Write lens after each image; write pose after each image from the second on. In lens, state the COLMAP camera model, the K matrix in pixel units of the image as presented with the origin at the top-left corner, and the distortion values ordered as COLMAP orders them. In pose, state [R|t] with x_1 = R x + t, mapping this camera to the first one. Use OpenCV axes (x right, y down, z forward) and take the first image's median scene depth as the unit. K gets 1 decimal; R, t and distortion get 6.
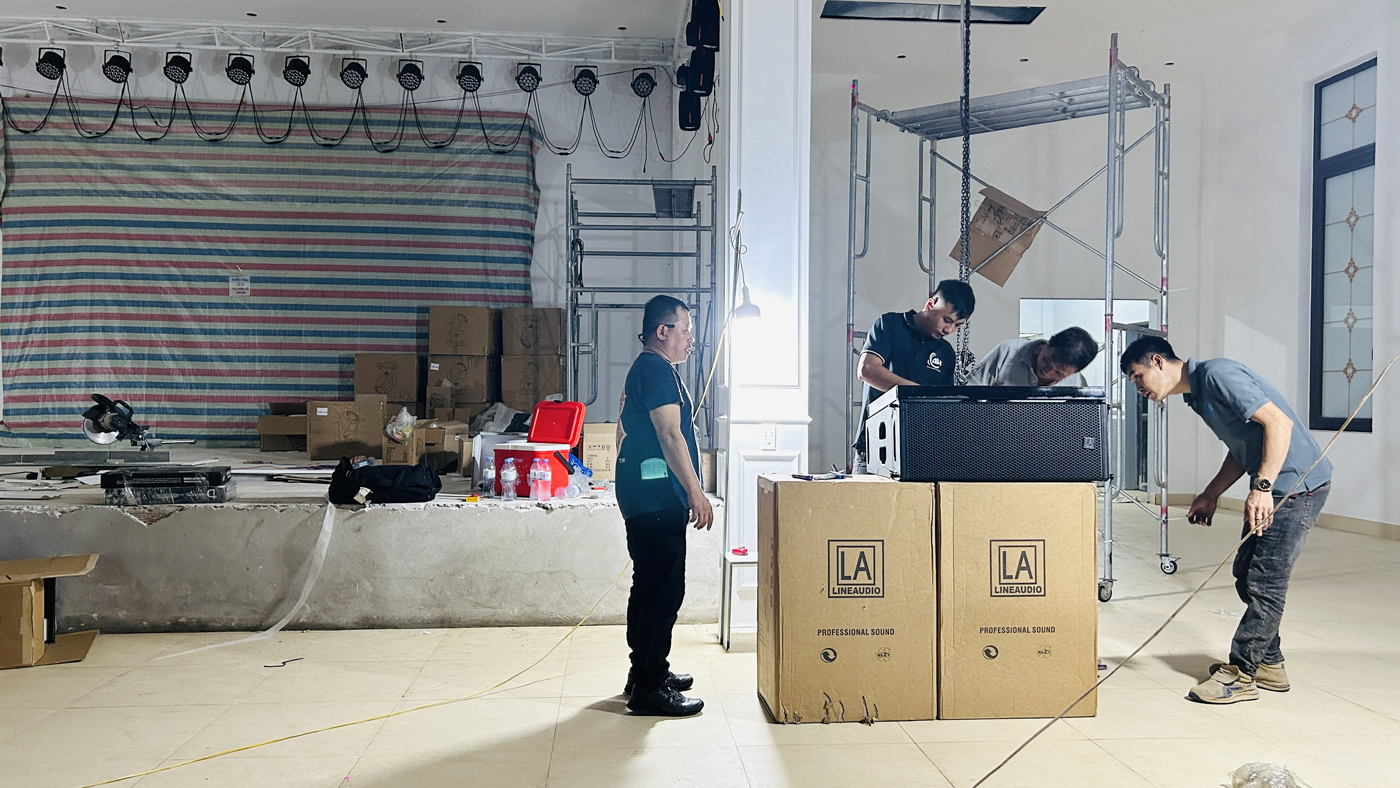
lens RADIAL K [[1049.4, 0, 703.6], [0, 1049.4, 409.5], [0, 0, 1]] dist [0.005494, -0.003690]
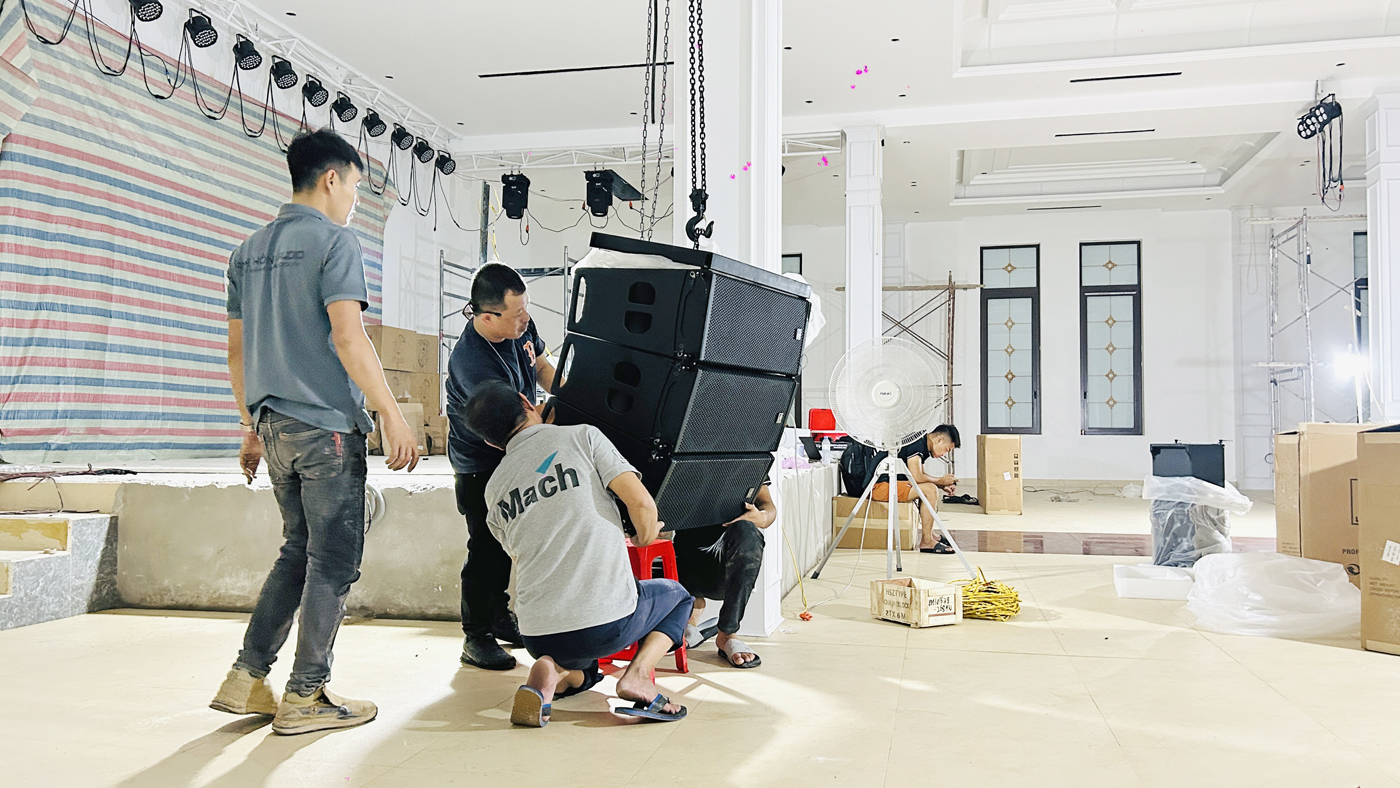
lens RADIAL K [[1040.4, 0, 693.6], [0, 1040.4, 412.2], [0, 0, 1]] dist [0.008298, 0.002981]
pose [[0.328076, 0.020054, 0.944438, -1.169125], [-0.017280, 0.999735, -0.015226, 0.003290], [-0.944493, -0.011324, 0.328335, 0.309634]]
